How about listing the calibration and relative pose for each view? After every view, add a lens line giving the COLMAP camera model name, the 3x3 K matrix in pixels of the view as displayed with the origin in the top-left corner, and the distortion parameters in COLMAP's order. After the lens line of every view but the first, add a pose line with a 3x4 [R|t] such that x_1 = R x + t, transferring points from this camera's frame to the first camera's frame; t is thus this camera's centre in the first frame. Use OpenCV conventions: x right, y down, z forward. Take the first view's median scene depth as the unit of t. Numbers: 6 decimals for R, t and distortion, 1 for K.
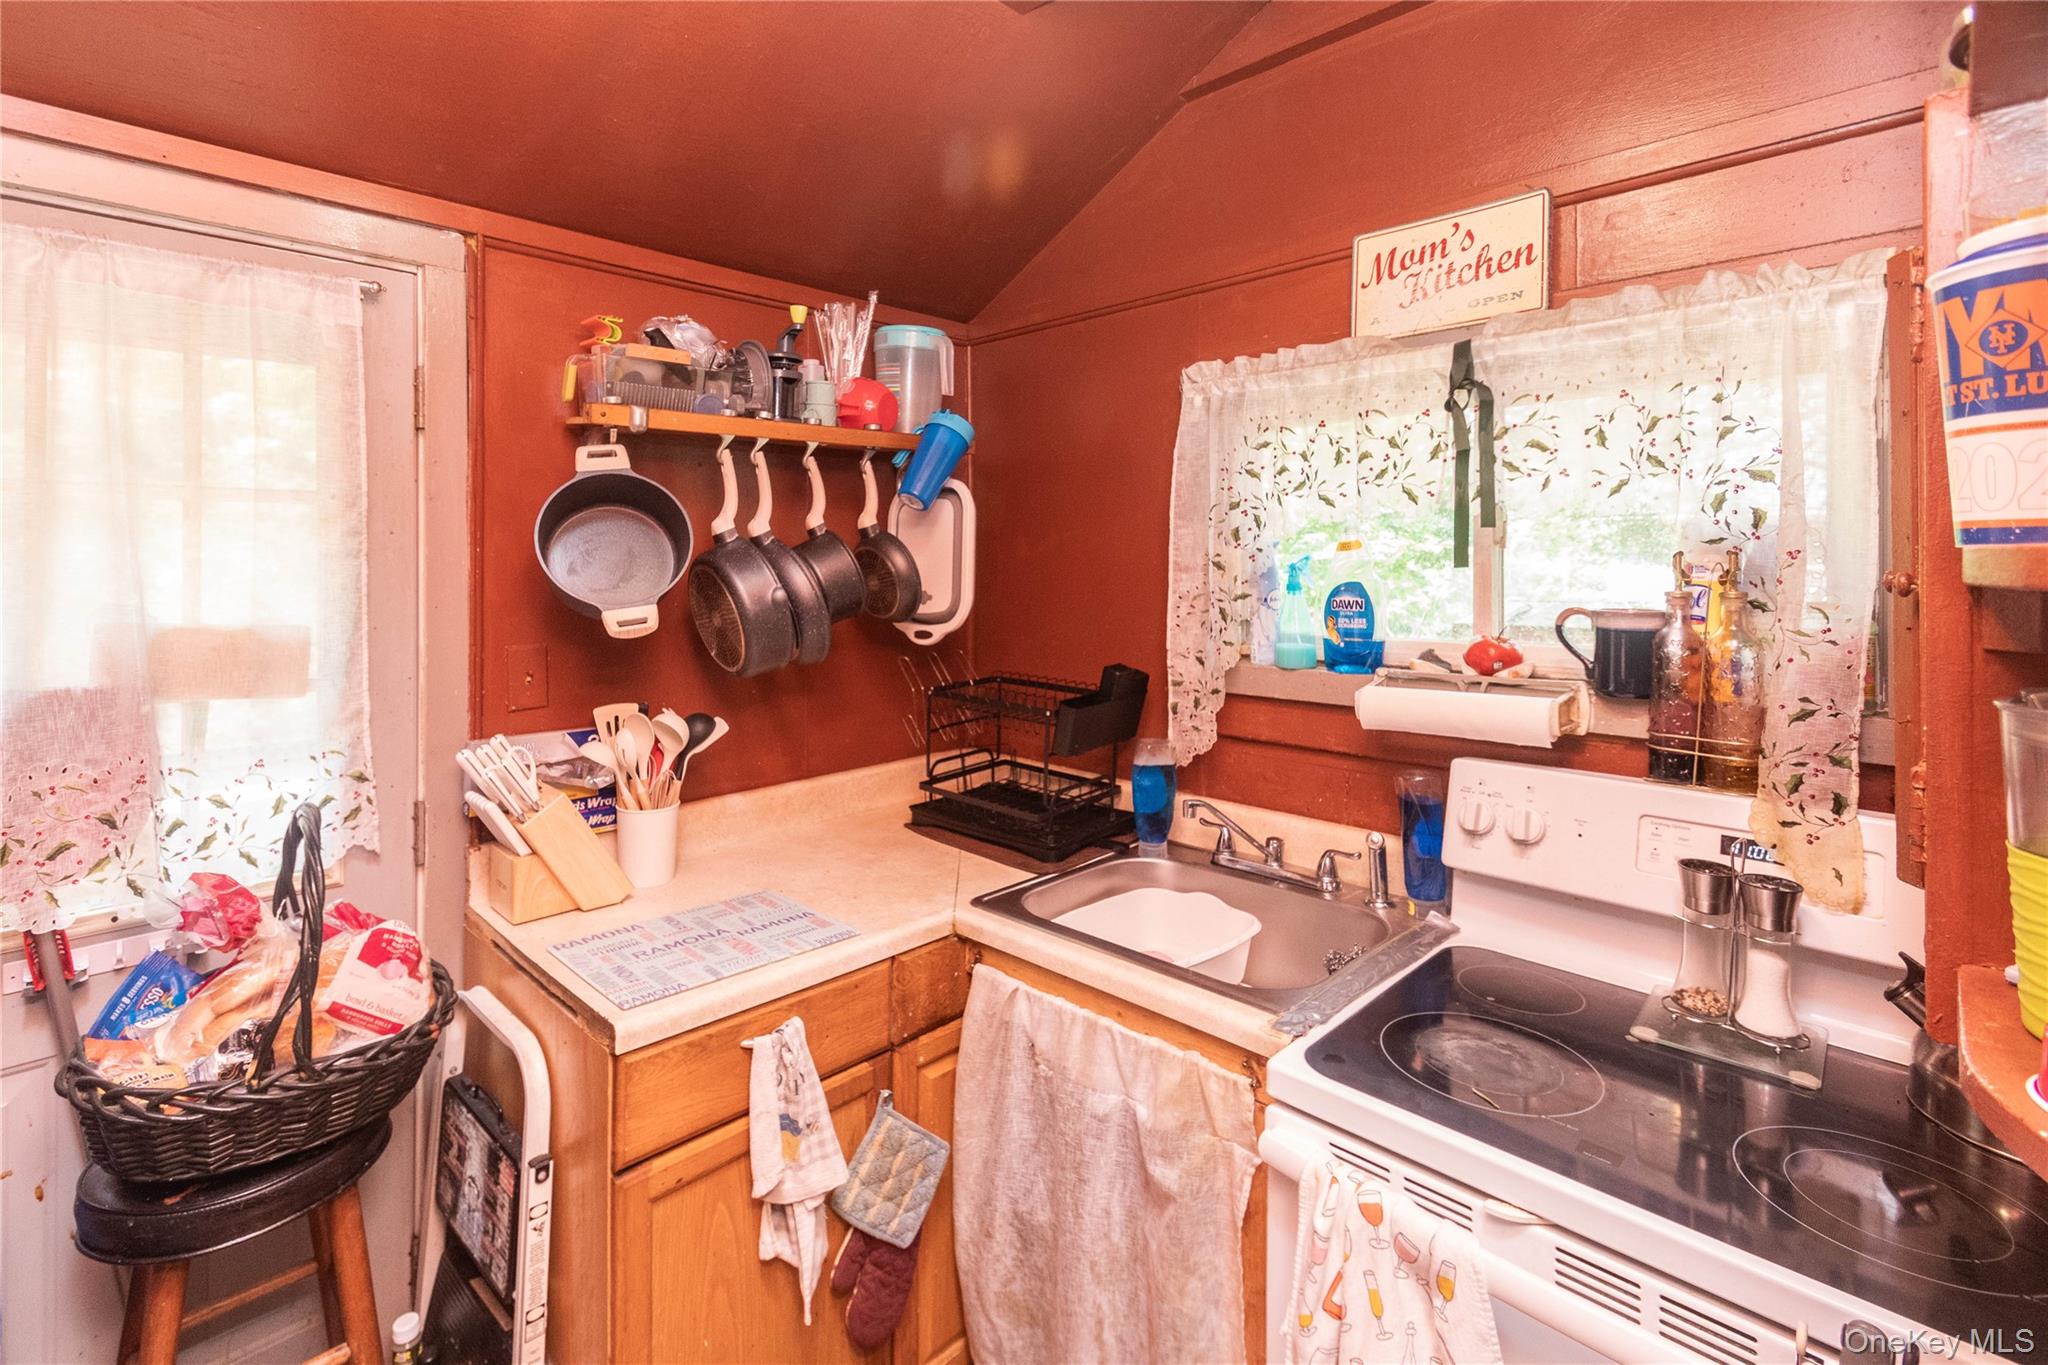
lens RADIAL K [[940.1, 0, 920.0], [0, 940.1, 617.7], [0, 0, 1]] dist [0.013837, -0.000416]
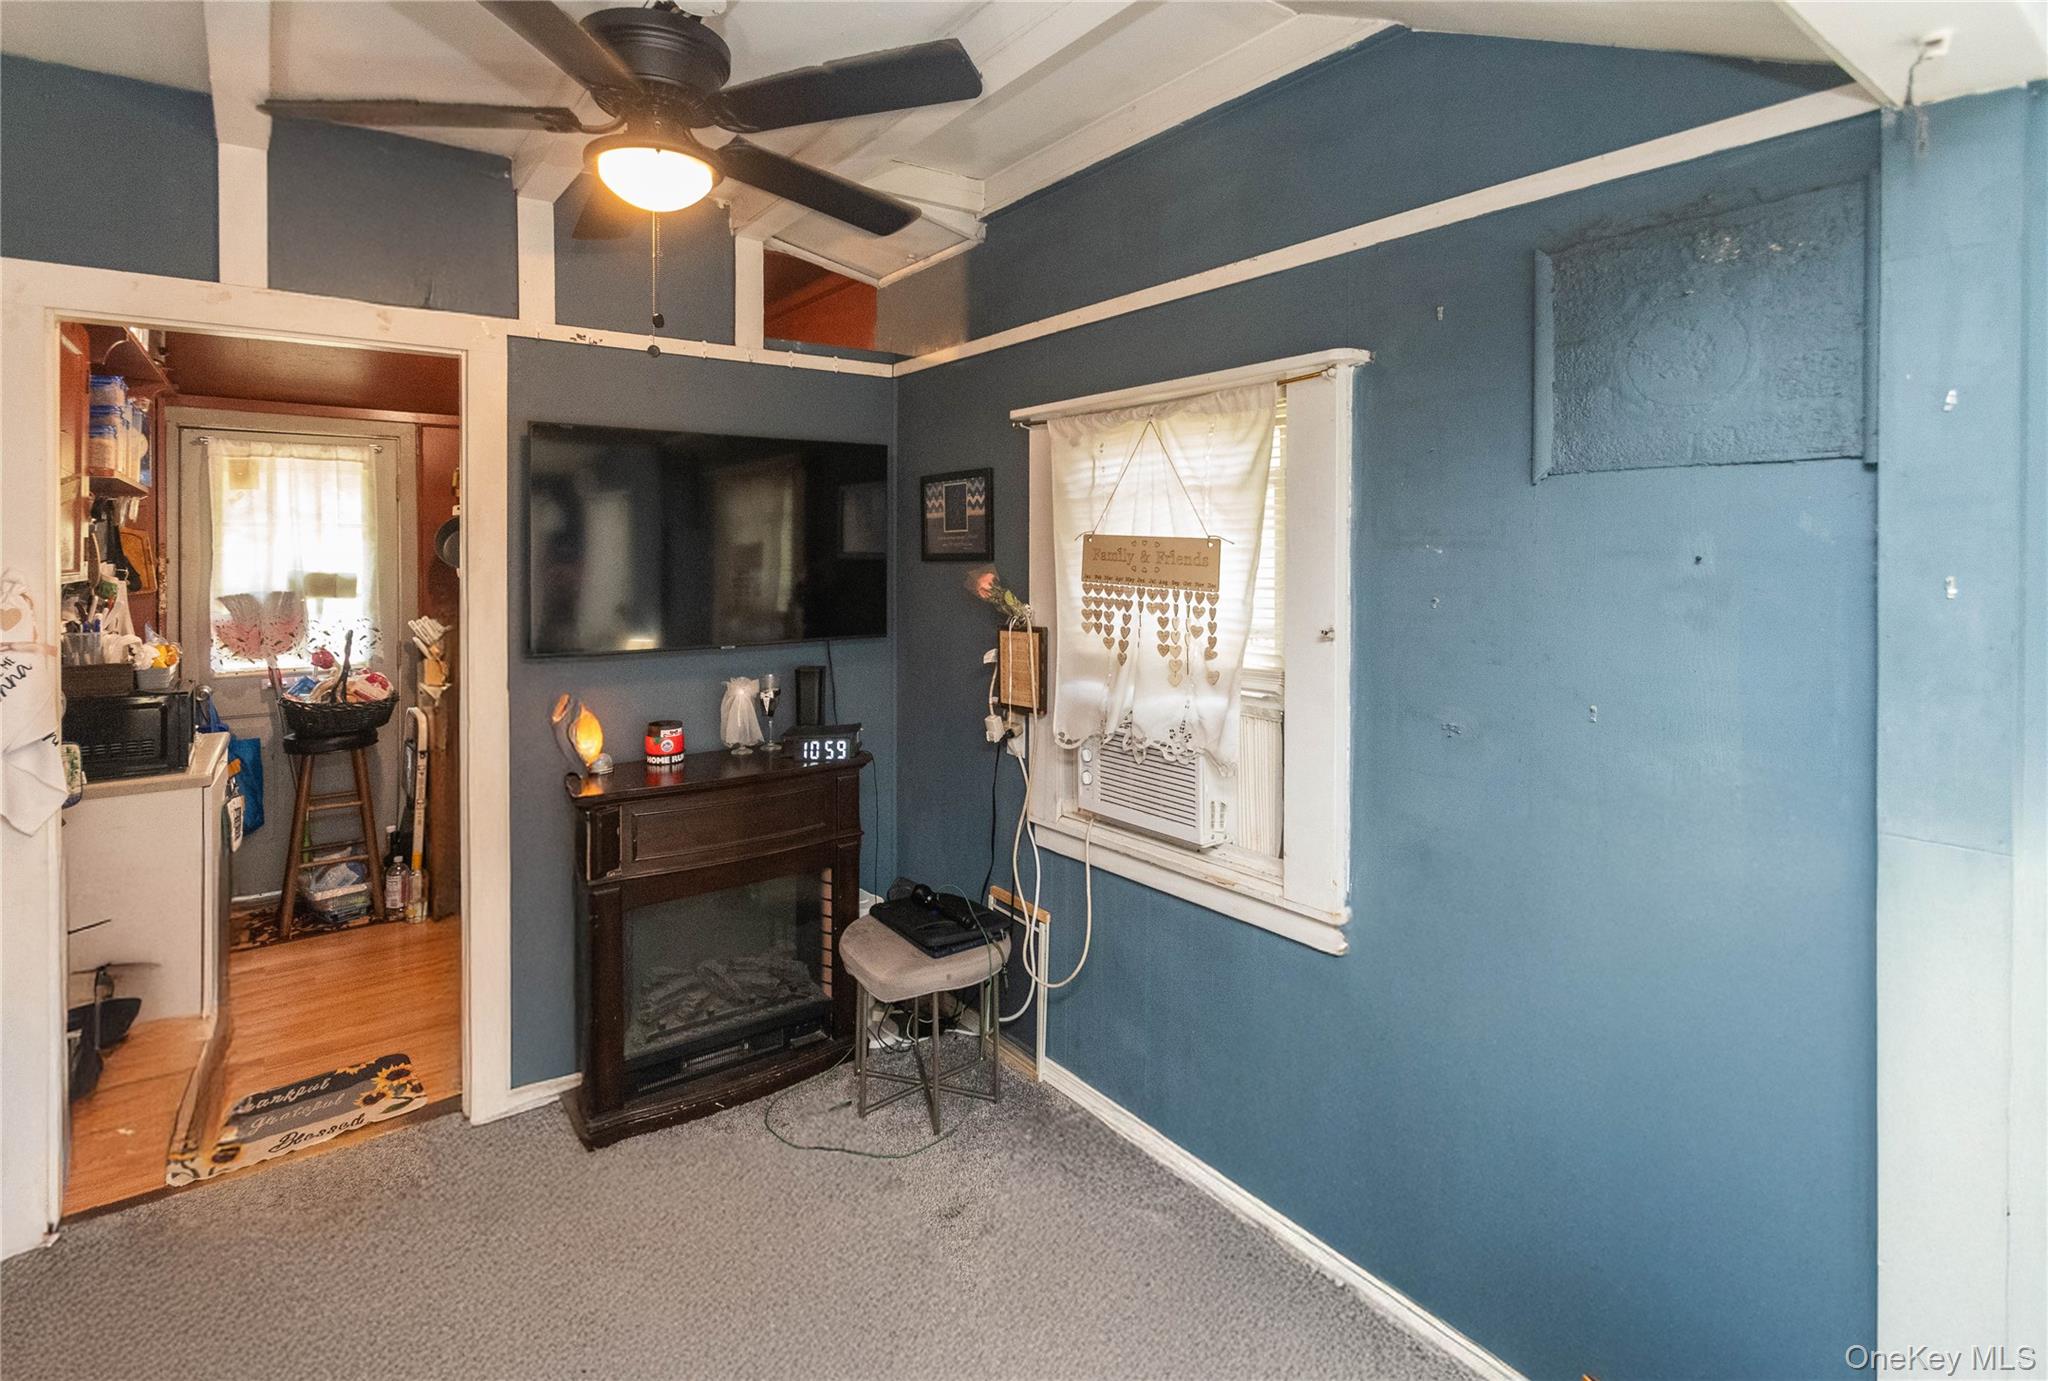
lens RADIAL K [[993.9, 0, 979.8], [0, 993.9, 593.2], [0, 0, 1]] dist [0.001637, -0.000061]
pose [[0.993968, -0.000756, -0.109665, 1.402776], [-0.001061, 0.999863, -0.016509, 0.105274], [0.109663, 0.016526, 0.993831, -1.604006]]
